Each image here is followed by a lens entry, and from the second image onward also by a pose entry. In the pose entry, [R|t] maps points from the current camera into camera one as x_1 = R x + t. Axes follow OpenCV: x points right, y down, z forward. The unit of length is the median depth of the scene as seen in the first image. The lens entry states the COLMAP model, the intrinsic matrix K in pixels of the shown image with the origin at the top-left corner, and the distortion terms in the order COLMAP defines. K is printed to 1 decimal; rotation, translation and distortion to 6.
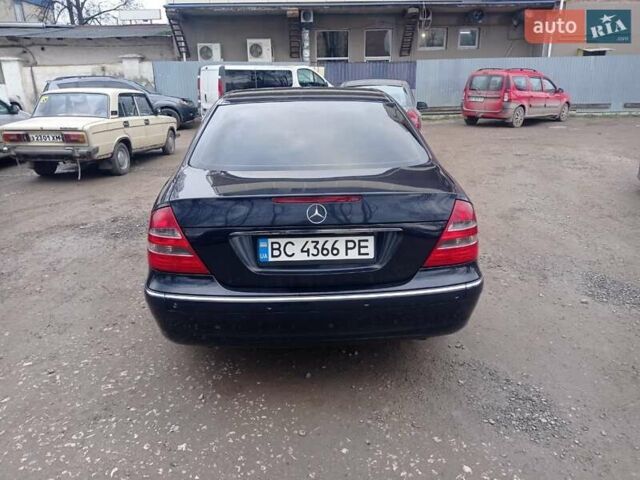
lens RADIAL K [[492.6, 0, 320.0], [0, 492.6, 240.0], [0, 0, 1]] dist [0.009579, -0.004854]
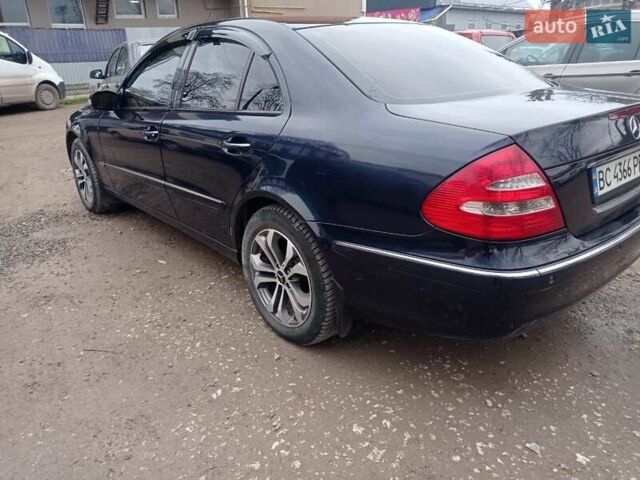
lens RADIAL K [[492.6, 0, 320.0], [0, 492.6, 240.0], [0, 0, 1]] dist [0.009579, -0.004854]
pose [[0.782032, -0.231178, 0.578777, -0.123706], [0.211091, 0.972022, 0.103027, -0.008692], [-0.586401, 0.041605, 0.808952, 0.079403]]
